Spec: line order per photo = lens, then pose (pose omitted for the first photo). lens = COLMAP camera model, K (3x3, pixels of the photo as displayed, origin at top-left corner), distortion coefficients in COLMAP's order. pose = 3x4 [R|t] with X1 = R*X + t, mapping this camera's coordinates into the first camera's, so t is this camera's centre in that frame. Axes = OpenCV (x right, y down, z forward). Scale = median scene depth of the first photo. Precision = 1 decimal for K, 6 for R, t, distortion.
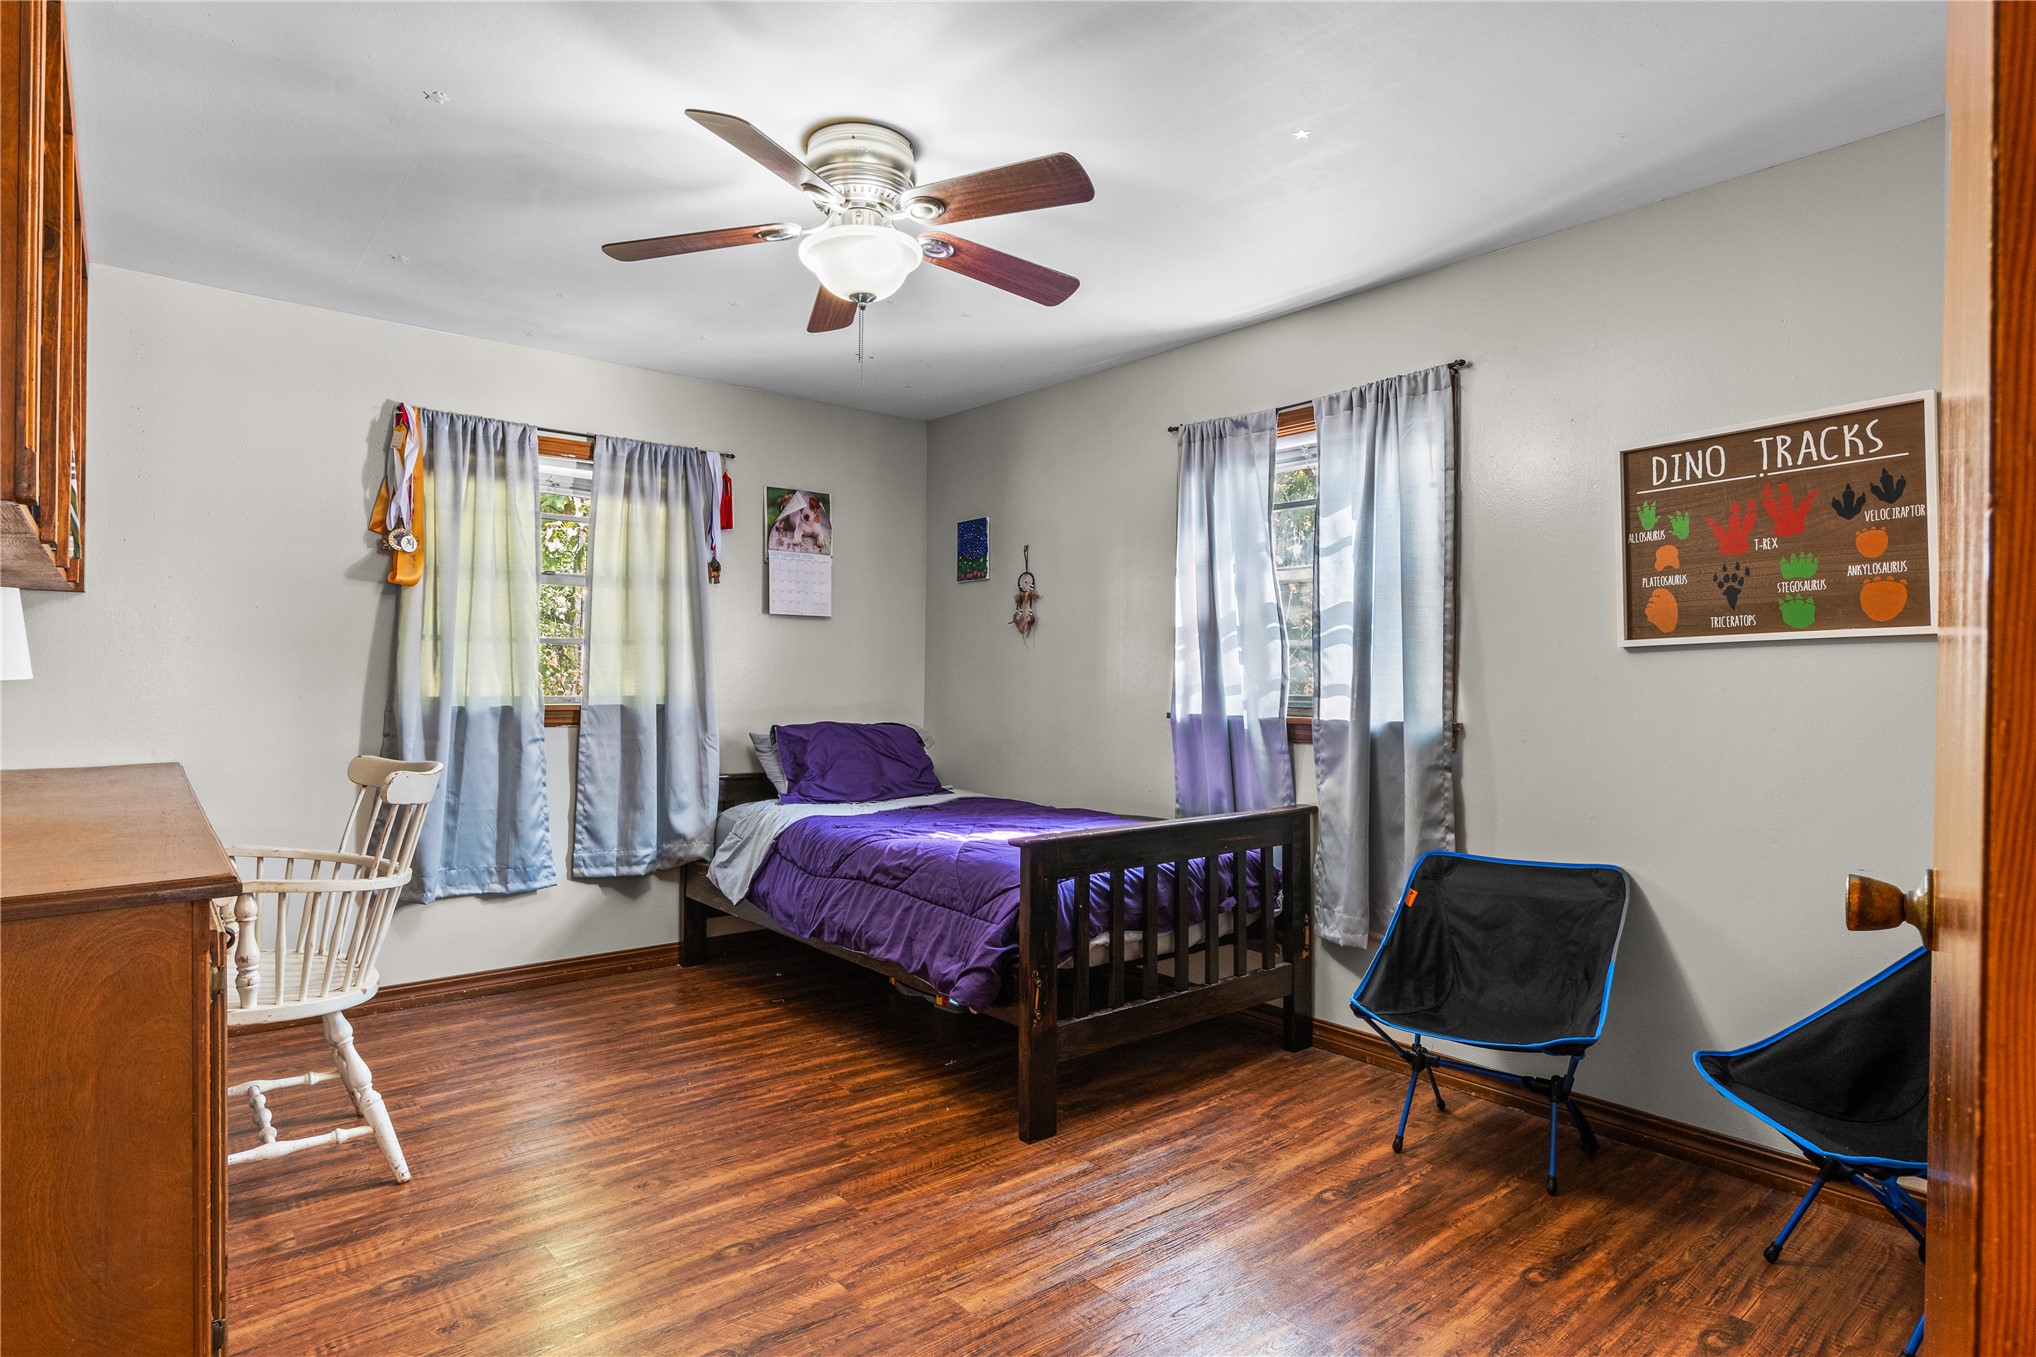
lens RADIAL K [[1090.4, 0, 1023.8], [0, 1090.4, 674.2], [0, 0, 1]] dist [-0.021459, 0.010983]
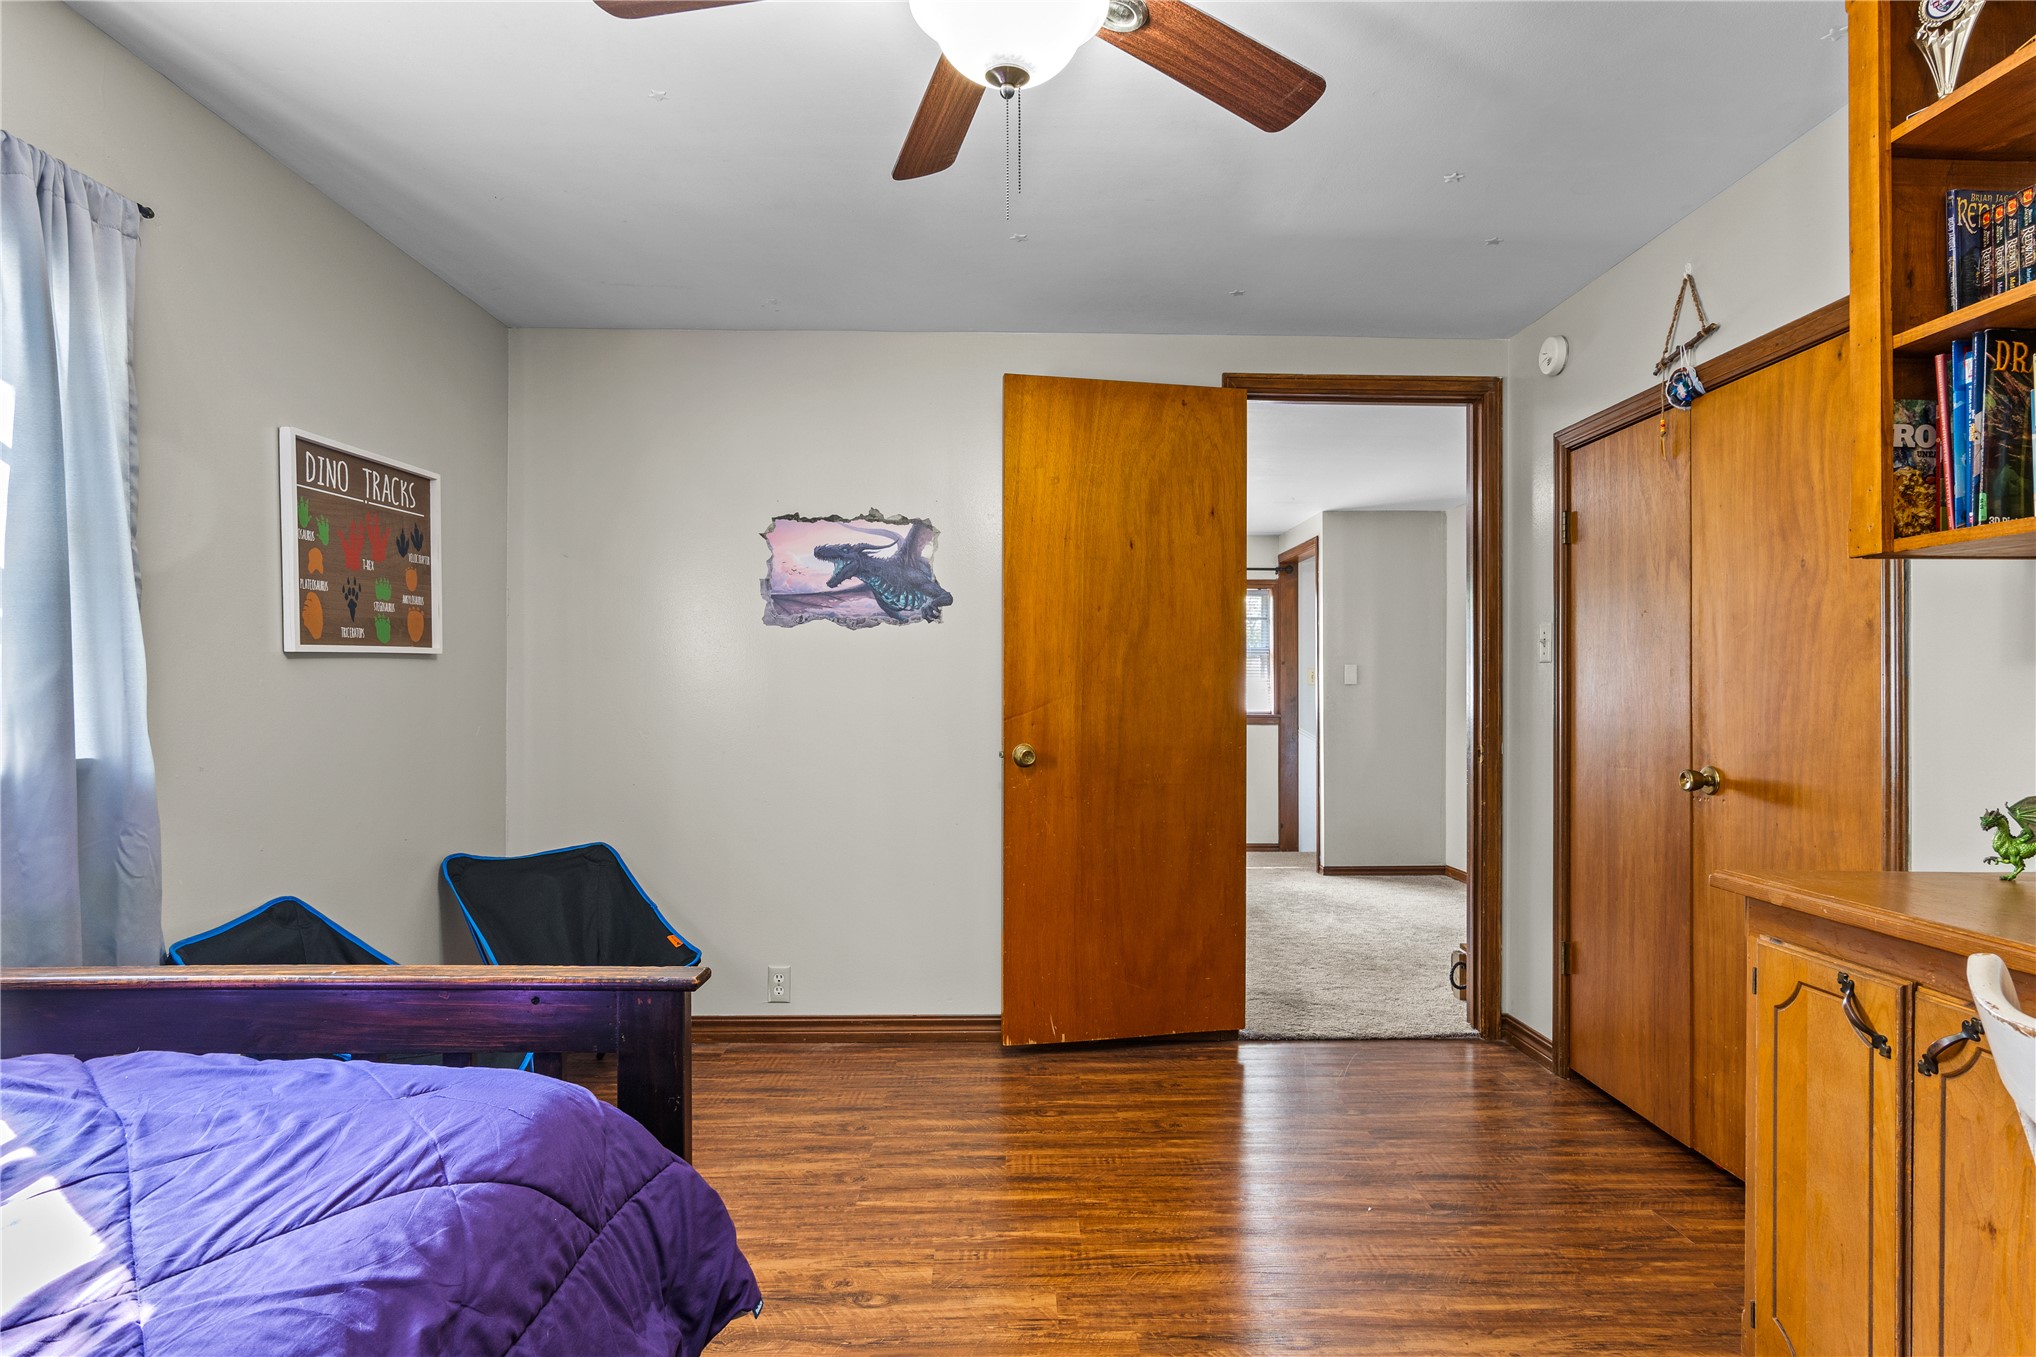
lens RADIAL K [[1090.4, 0, 1023.2], [0, 1090.4, 695.0], [0, 0, 1]] dist [-0.021459, 0.010983]
pose [[-0.785744, -0.009476, 0.618479, -0.529000], [-0.008654, 0.999953, 0.004327, 0.001959], [-0.618491, -0.001952, -0.785790, 1.457380]]
